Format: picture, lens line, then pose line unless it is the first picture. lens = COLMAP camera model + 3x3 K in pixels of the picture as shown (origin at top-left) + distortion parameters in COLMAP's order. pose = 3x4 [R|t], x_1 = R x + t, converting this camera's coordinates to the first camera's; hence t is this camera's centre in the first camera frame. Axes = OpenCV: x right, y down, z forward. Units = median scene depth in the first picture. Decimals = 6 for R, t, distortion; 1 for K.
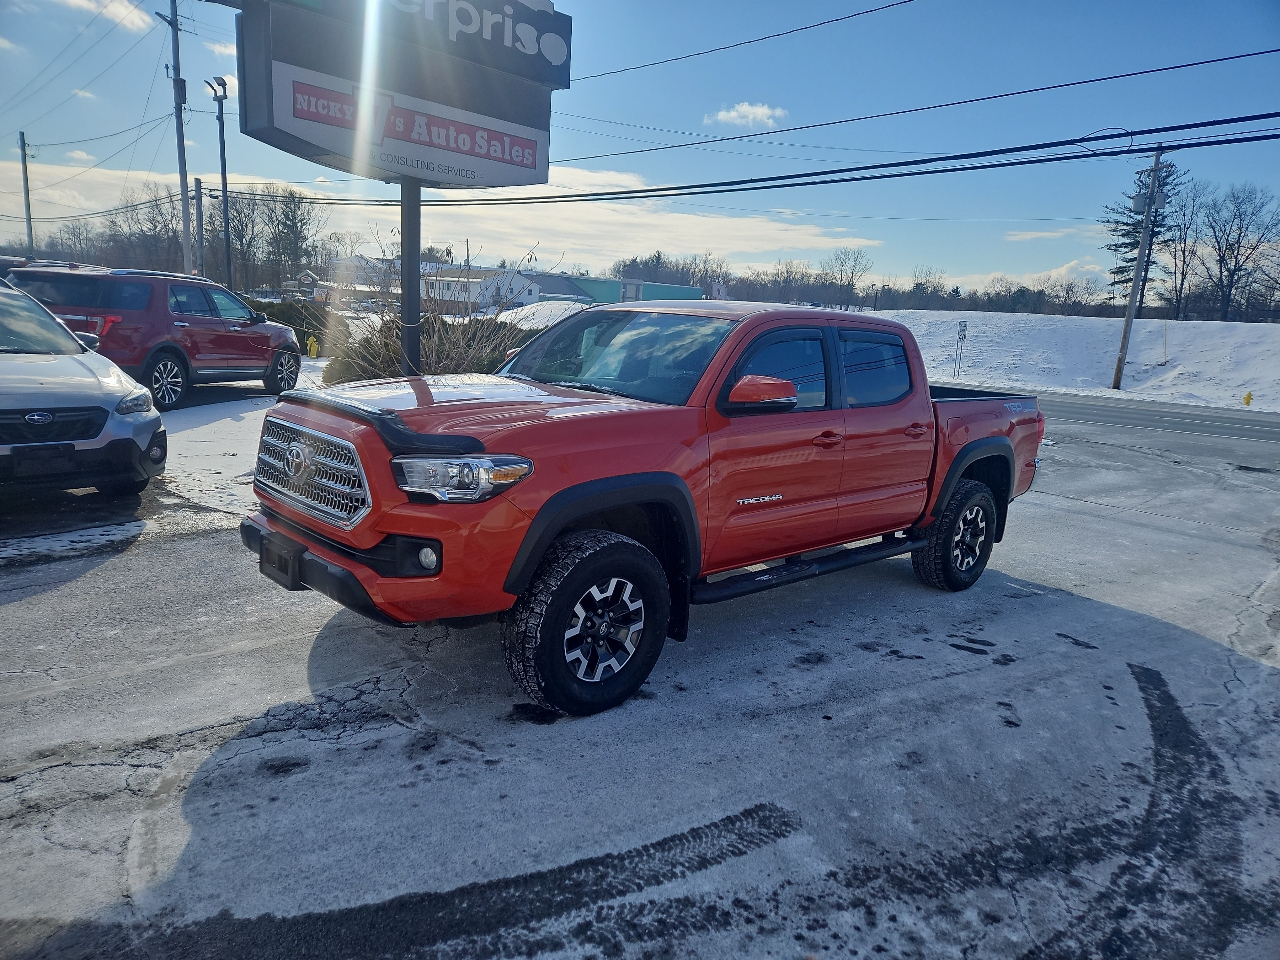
lens RADIAL K [[856.3, 0, 640.0], [0, 856.3, 480.0], [0, 0, 1]] dist [0.083011, -0.065166]
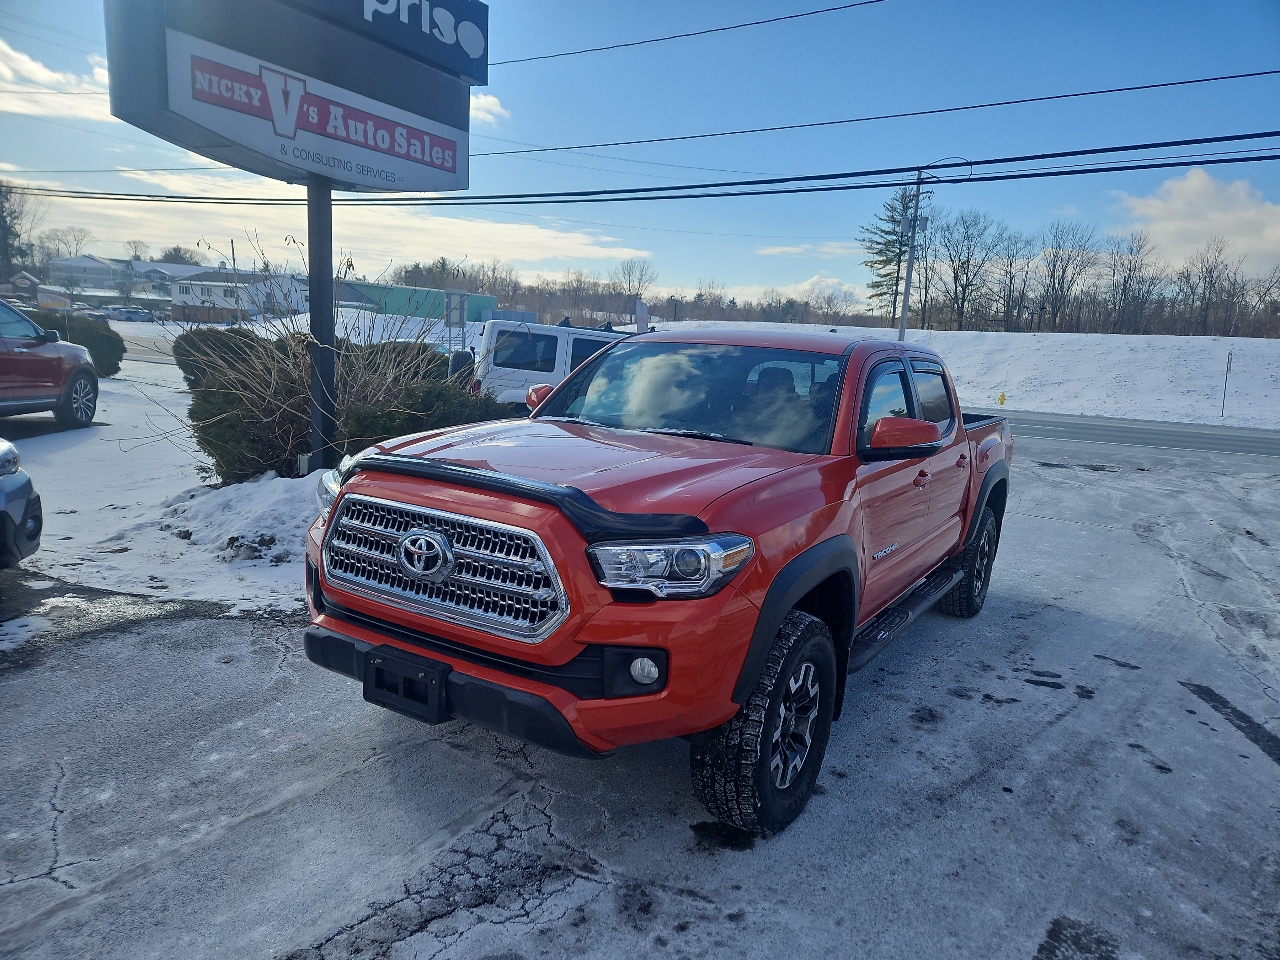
lens RADIAL K [[857.9, 0, 651.6], [0, 857.9, 489.1], [0, 0, 1]] dist [0.082128, -0.063805]
pose [[0.967514, -0.050545, 0.247715, -0.291690], [0.050407, 0.998705, 0.006903, -0.055834], [-0.247743, 0.005807, 0.968808, 0.155210]]
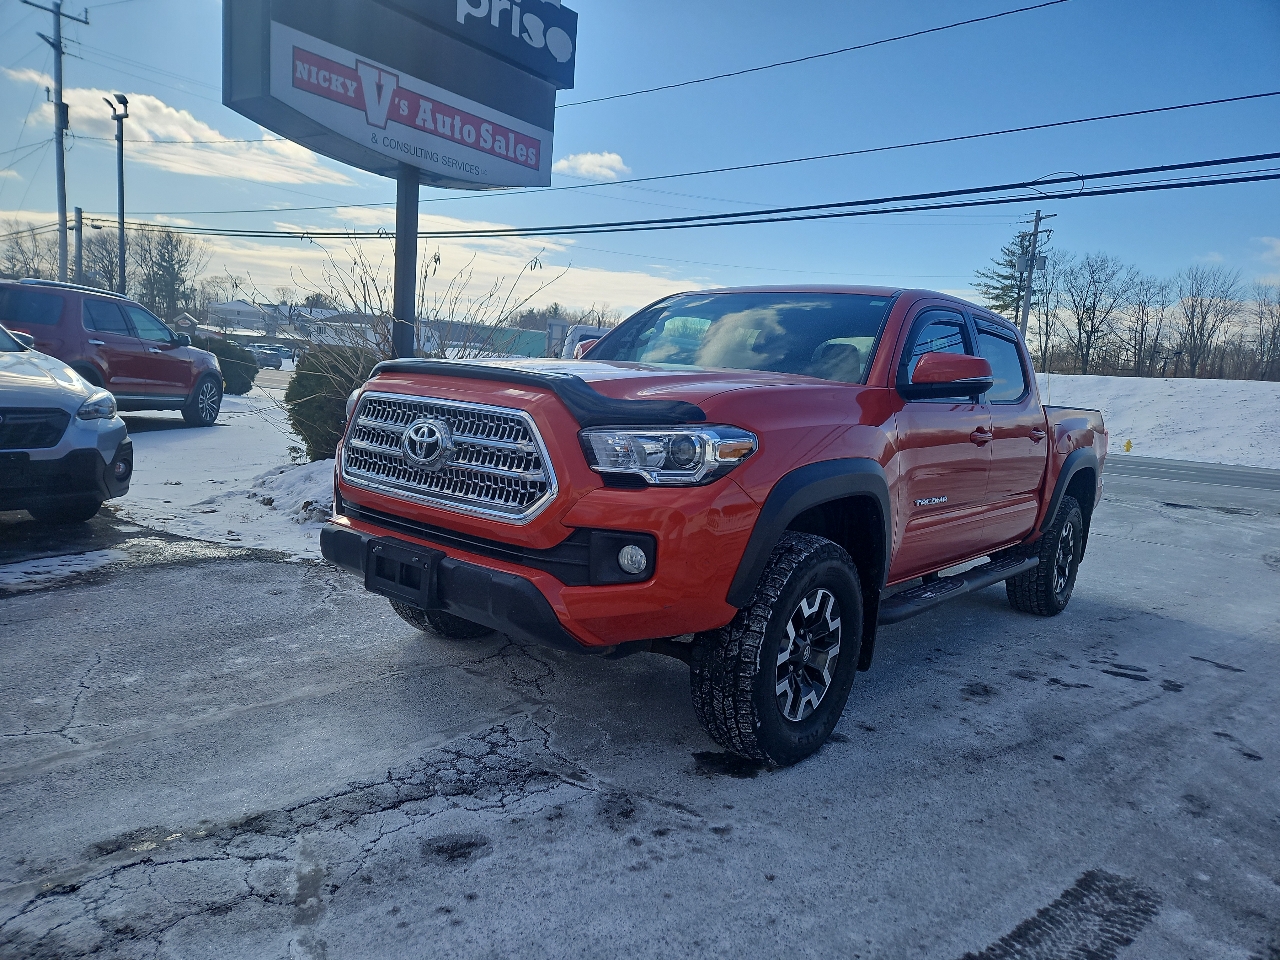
lens RADIAL K [[857.9, 0, 636.3], [0, 857.9, 480.2], [0, 0, 1]] dist [0.079708, -0.060734]
pose [[0.992976, -0.002336, 0.118292, -0.226794], [0.009310, 0.998248, -0.058437, 0.044451], [-0.117948, 0.059128, 0.991258, 0.163814]]
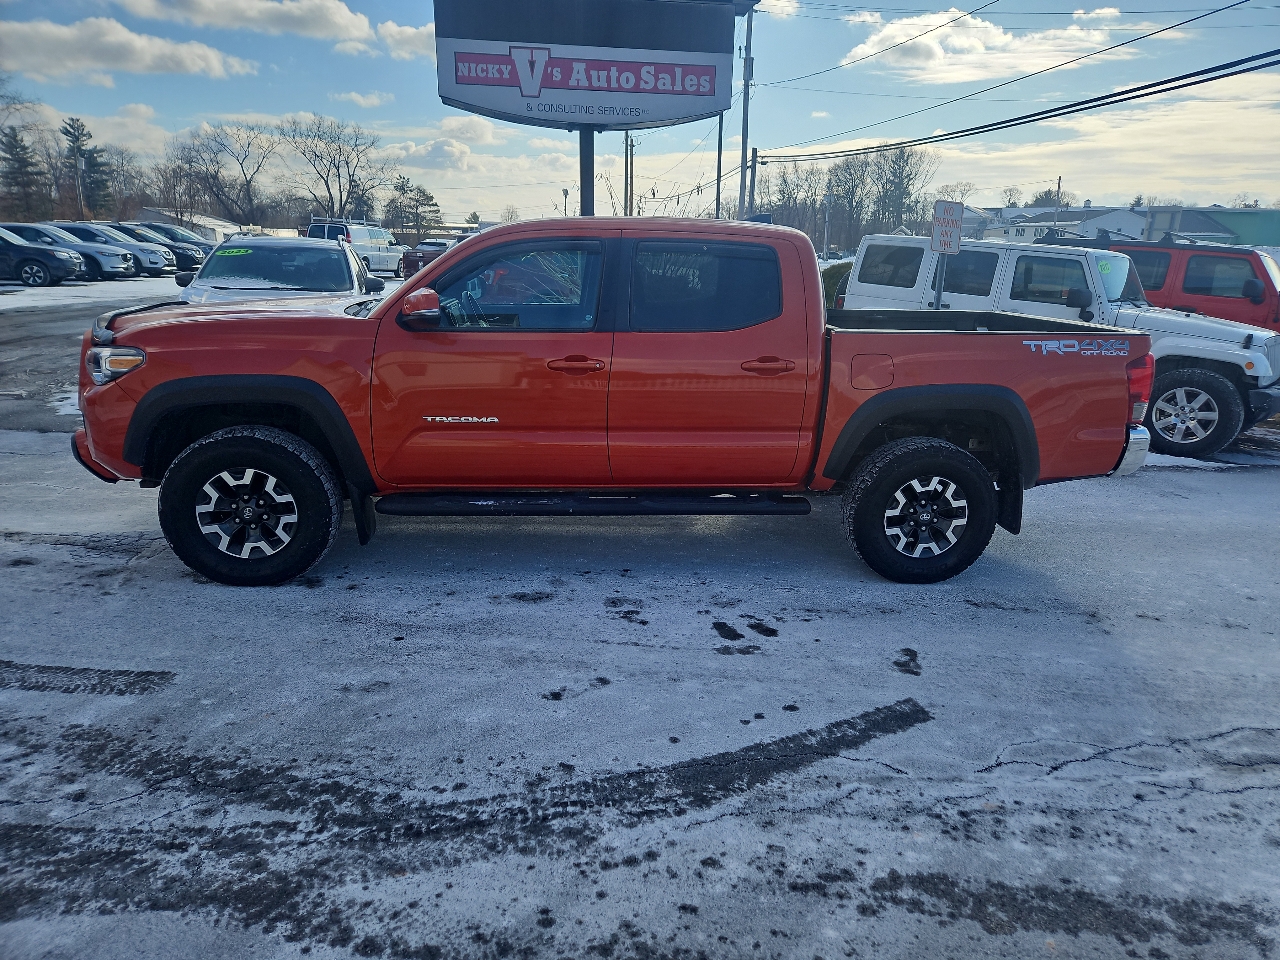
lens RADIAL K [[857.7, 0, 645.4], [0, 857.7, 475.6], [0, 0, 1]] dist [0.080804, -0.062701]
pose [[0.790326, 0.115229, -0.601753, 0.807031], [-0.088473, 0.993325, 0.074014, -0.004110], [0.606265, -0.005256, 0.795245, 0.315475]]
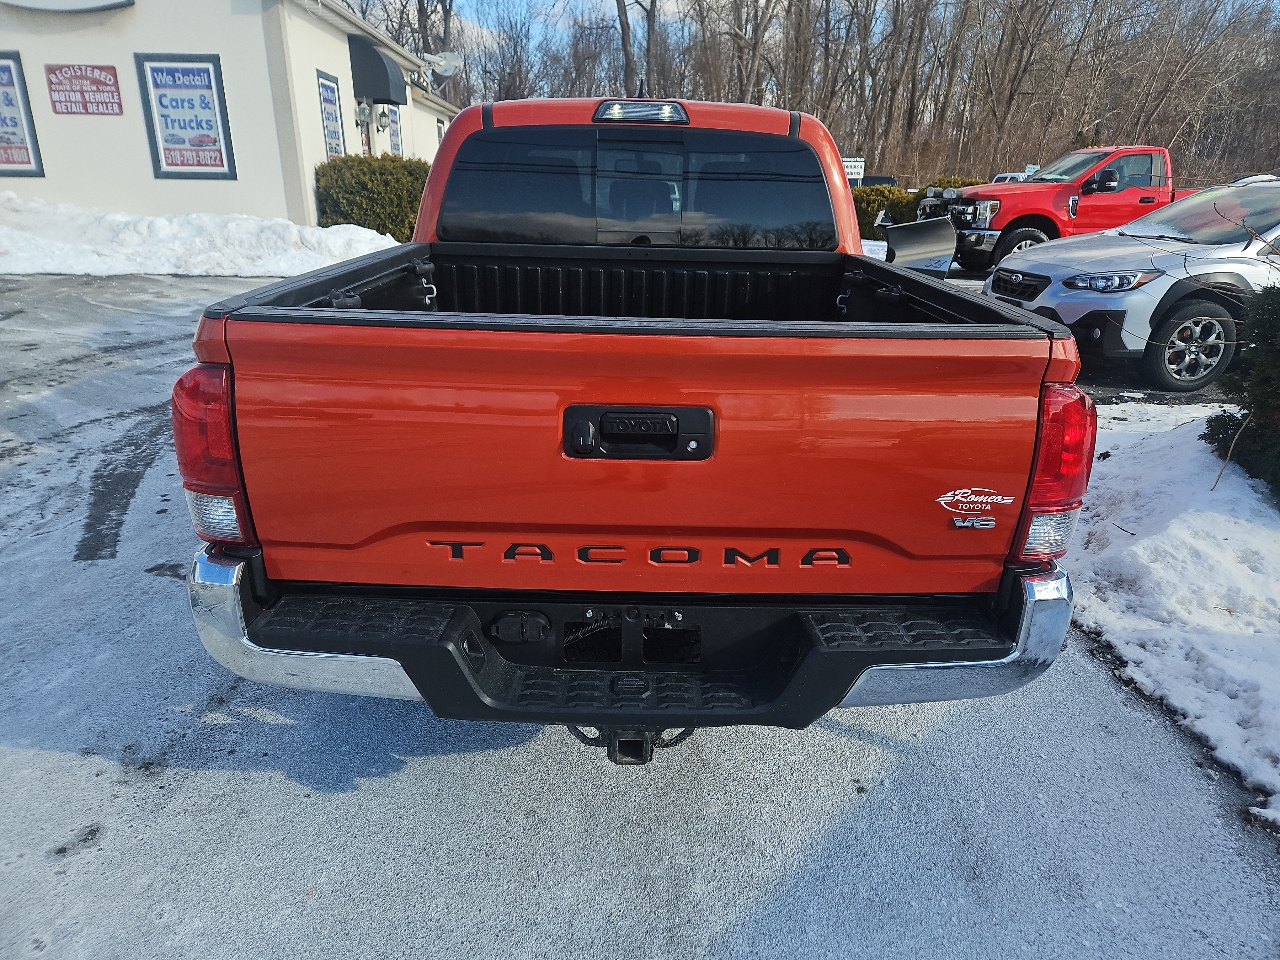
lens RADIAL K [[856.4, 0, 644.7], [0, 856.4, 470.2], [0, 0, 1]] dist [0.084322, -0.069094]
pose [[-0.689678, 0.155507, -0.707221, 0.776645], [-0.200677, 0.897366, 0.393017, -0.246582], [0.695754, 0.412978, -0.587687, 1.757165]]
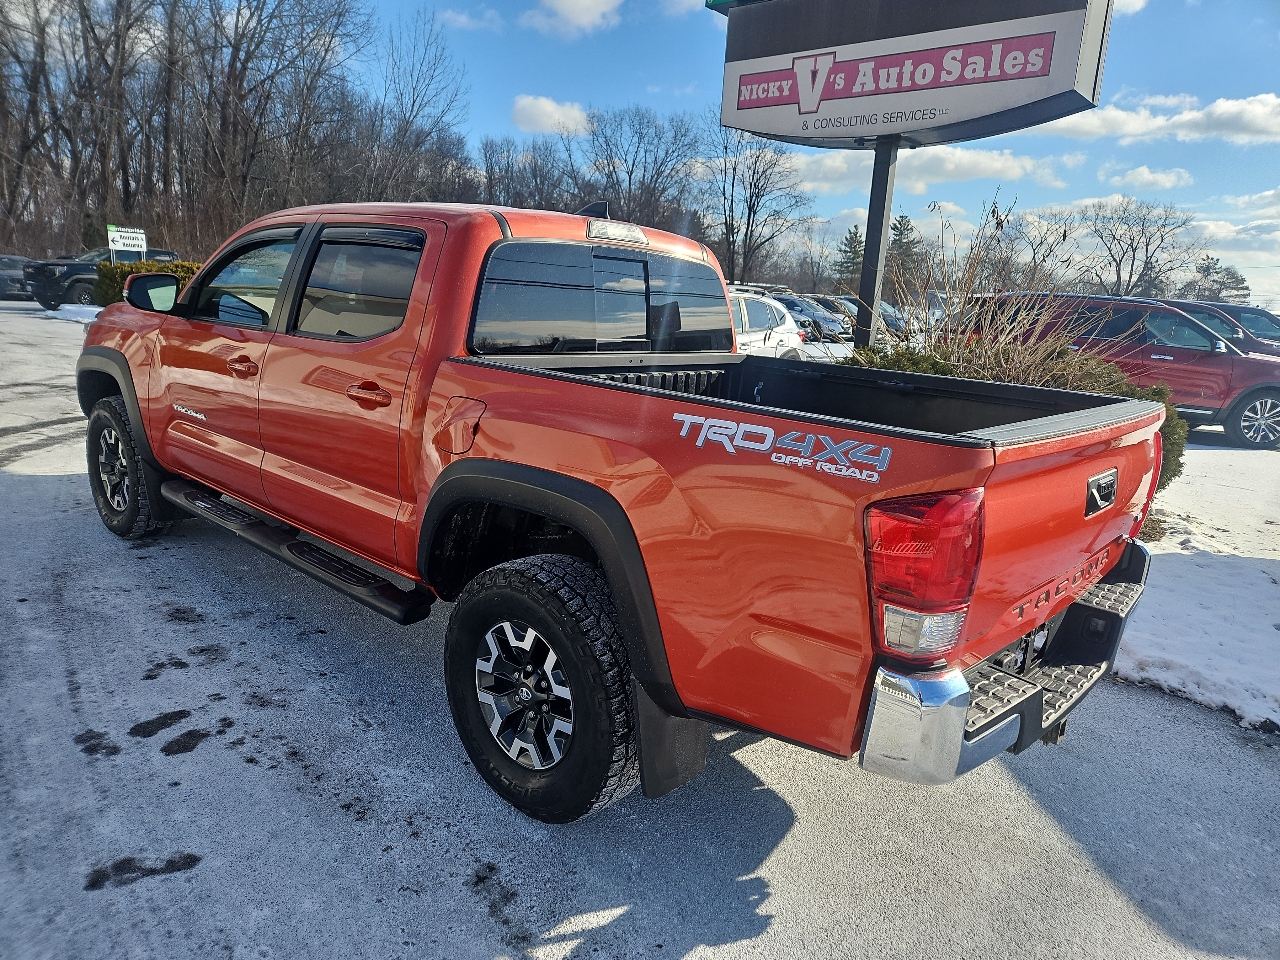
lens RADIAL K [[856.3, 0, 640.0], [0, 856.3, 480.0], [0, 0, 1]] dist [0.083011, -0.065166]
pose [[0.071483, 0.155752, -0.985206, 1.002784], [-0.245184, 0.960171, 0.134004, -0.136583], [0.966838, 0.231977, 0.106823, 1.246703]]
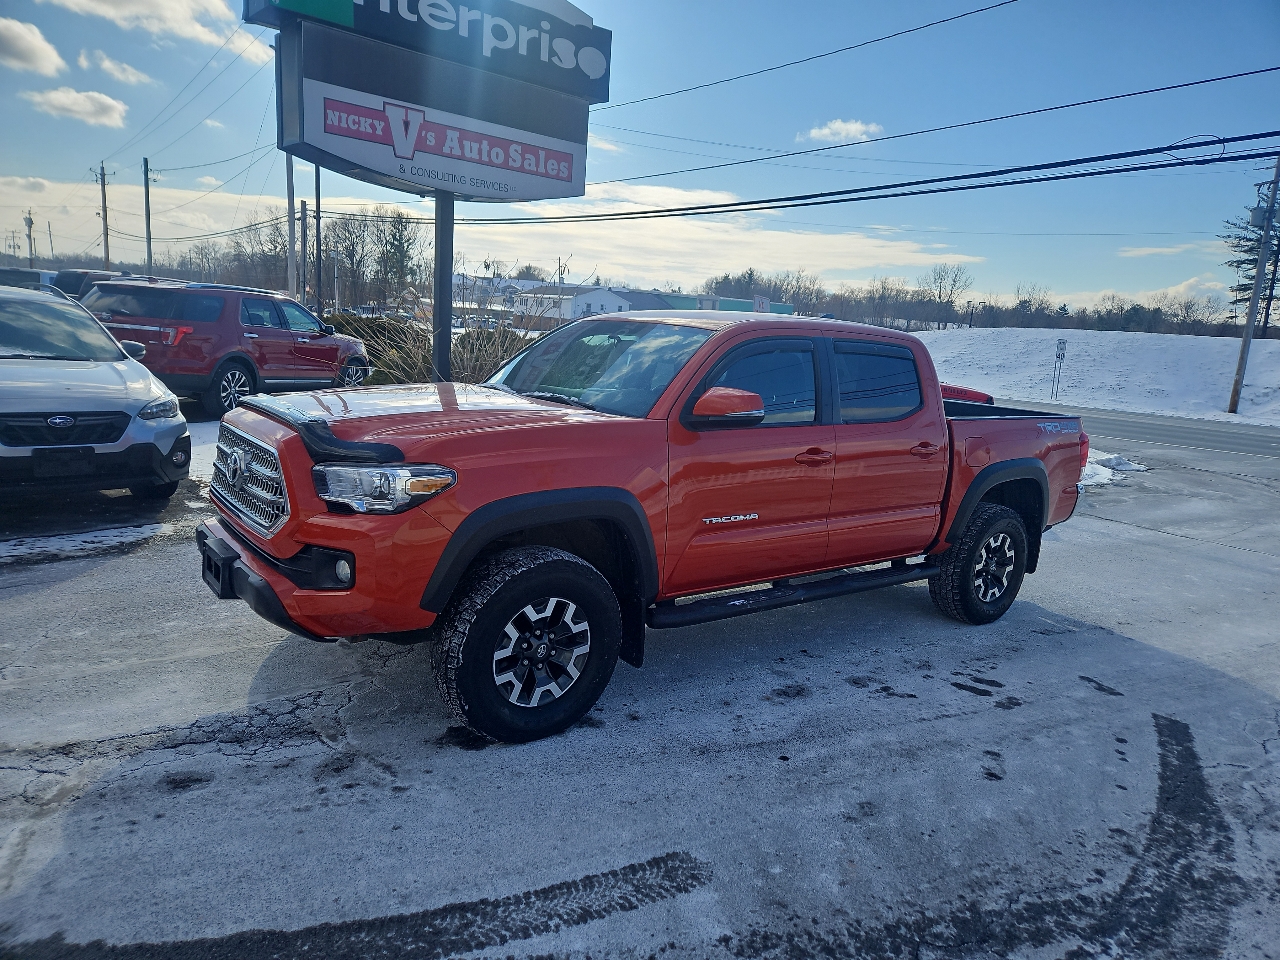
lens RADIAL K [[856.4, 0, 644.7], [0, 856.4, 470.2], [0, 0, 1]] dist [0.084322, -0.069094]
pose [[0.994903, 0.022585, -0.098278, 0.122855], [-0.025490, 0.999272, -0.028401, -0.001422], [0.097565, 0.030761, 0.994754, 0.047030]]
